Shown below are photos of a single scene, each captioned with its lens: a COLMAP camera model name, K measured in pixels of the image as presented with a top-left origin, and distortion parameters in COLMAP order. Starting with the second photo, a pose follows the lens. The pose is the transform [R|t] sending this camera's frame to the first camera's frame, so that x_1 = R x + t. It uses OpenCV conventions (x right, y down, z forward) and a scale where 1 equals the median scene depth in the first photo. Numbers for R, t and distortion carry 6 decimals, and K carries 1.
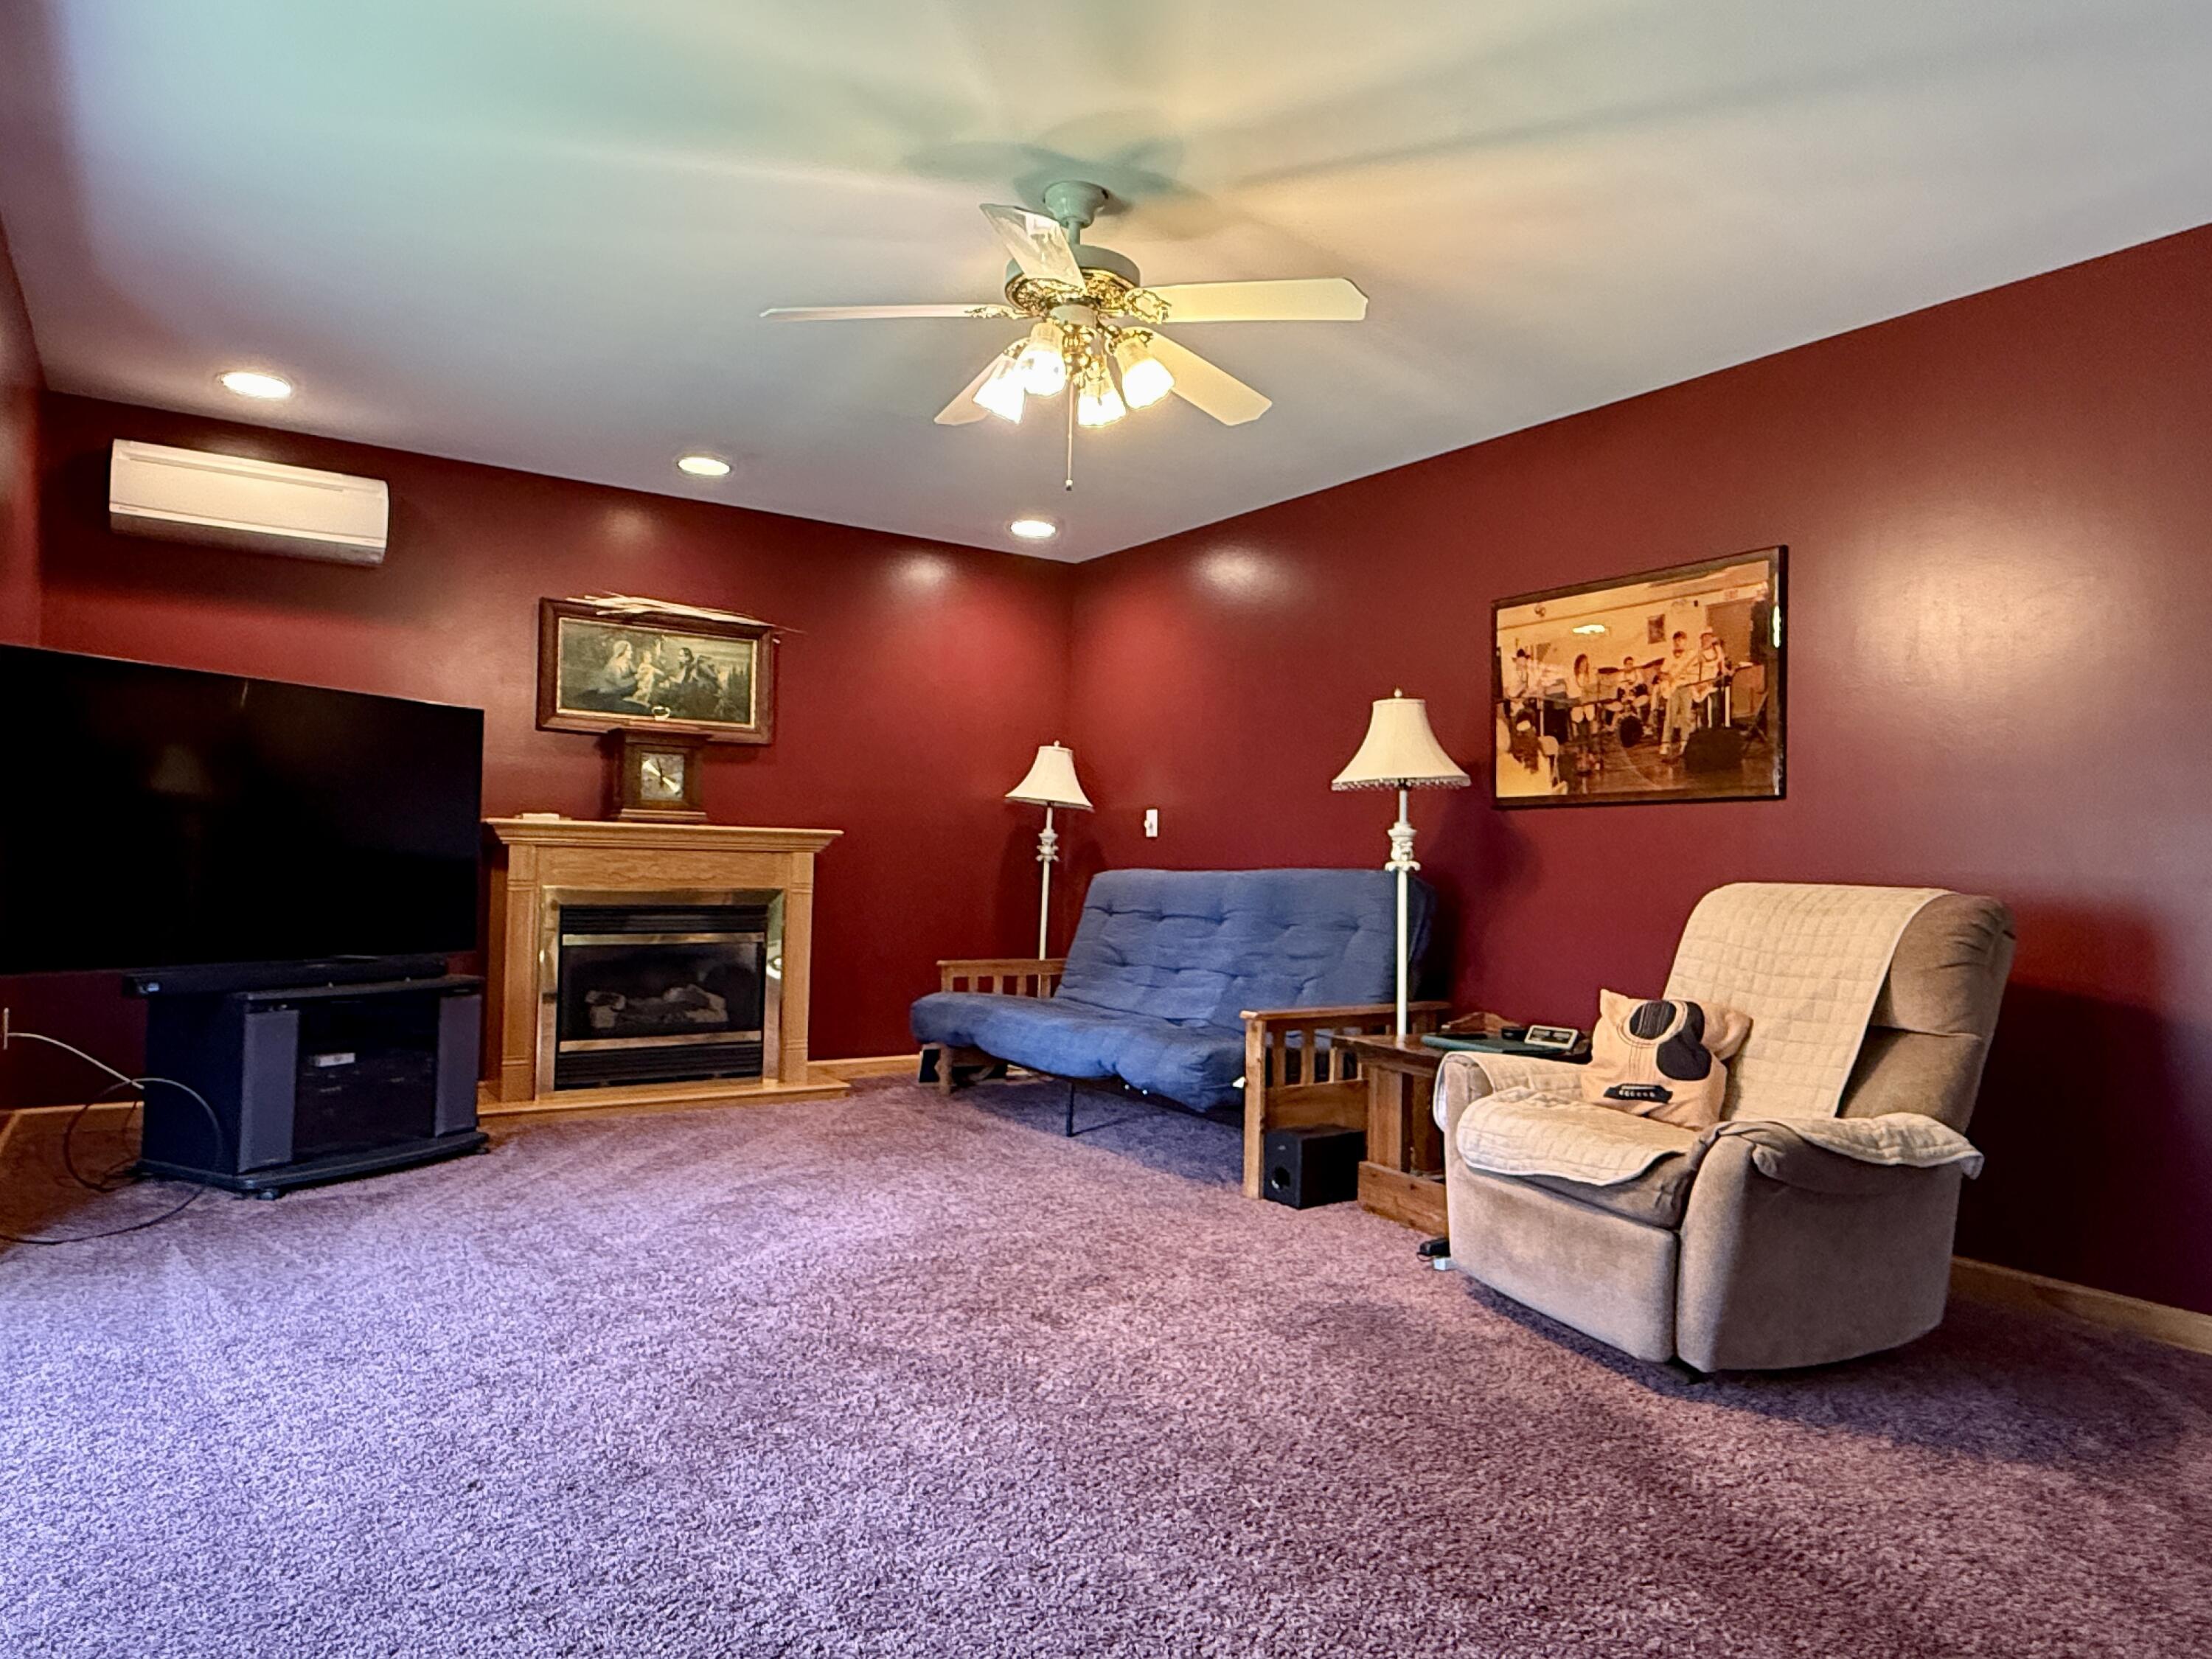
lens RADIAL K [[1348.0, 0, 1107.4], [0, 1348.0, 832.3], [0, 0, 1]] dist [-0.006356, -0.001470]
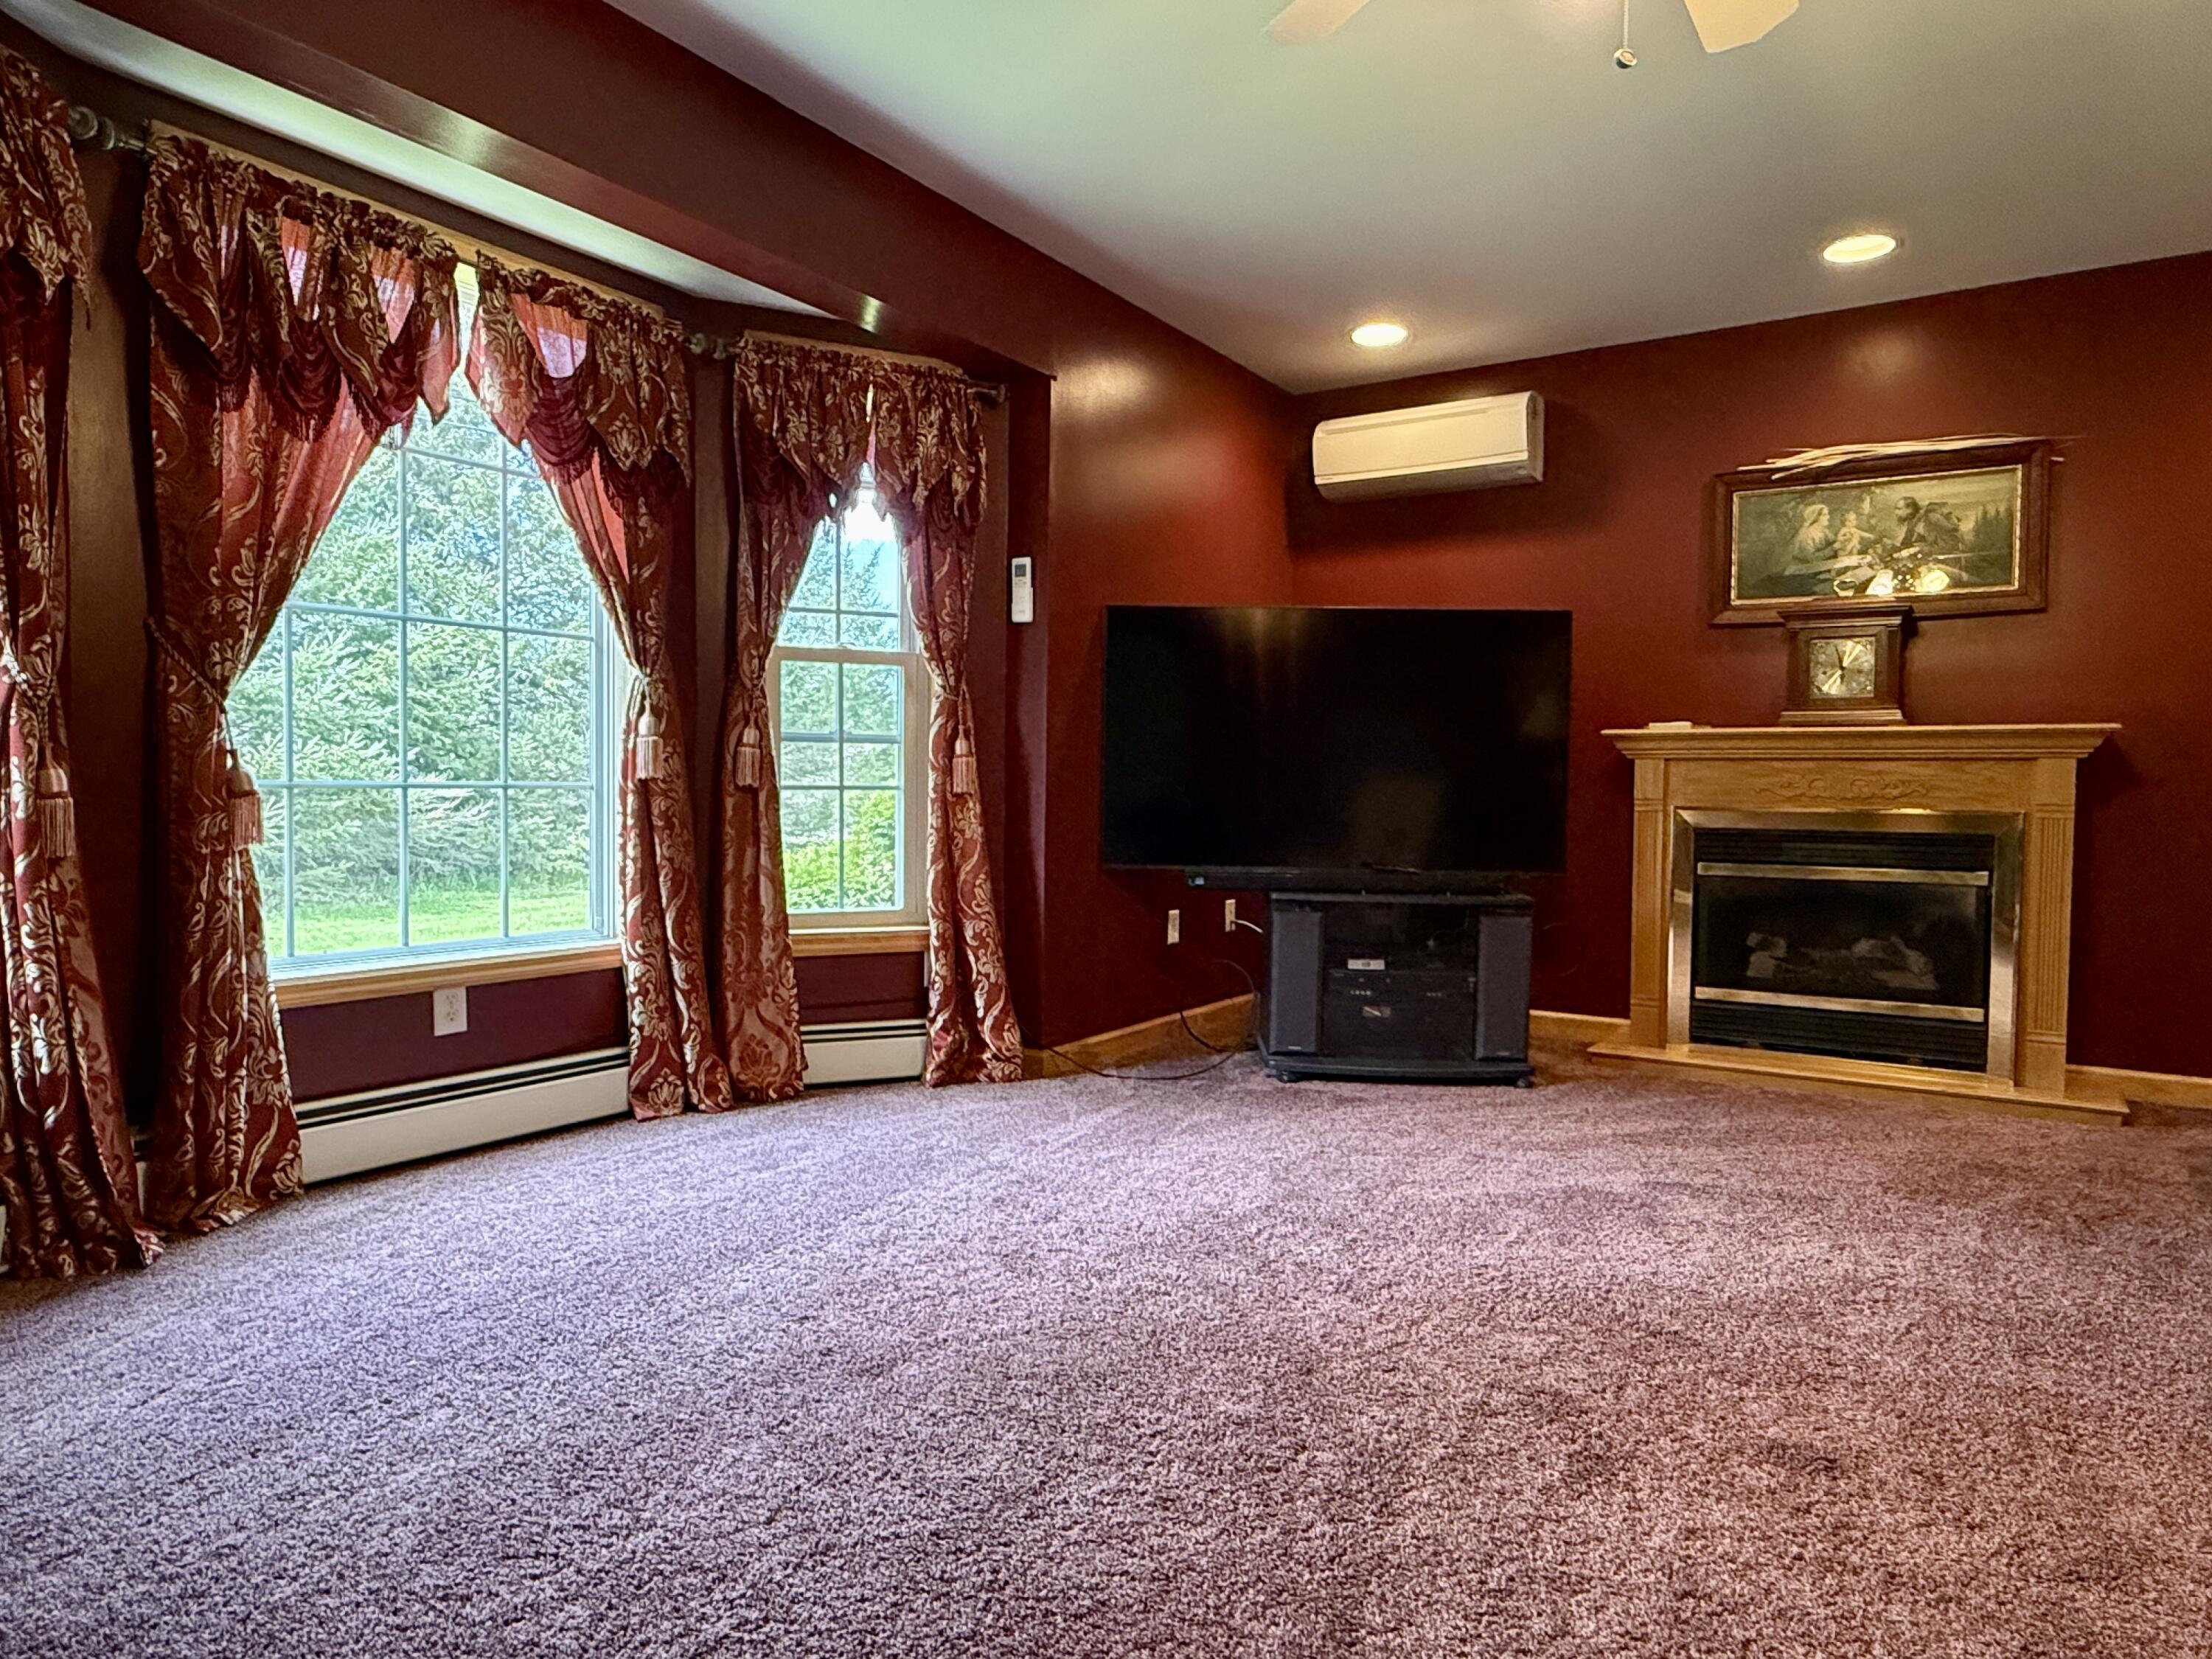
lens RADIAL K [[1351.1, 0, 1106.1], [0, 1351.1, 826.1], [0, 0, 1]] dist [0.001181, 0.003923]
pose [[0.404273, 0.006278, -0.914617, 0.232130], [0.018580, 0.999714, 0.015075, 0.033174], [0.914450, -0.023088, 0.404041, 0.309259]]
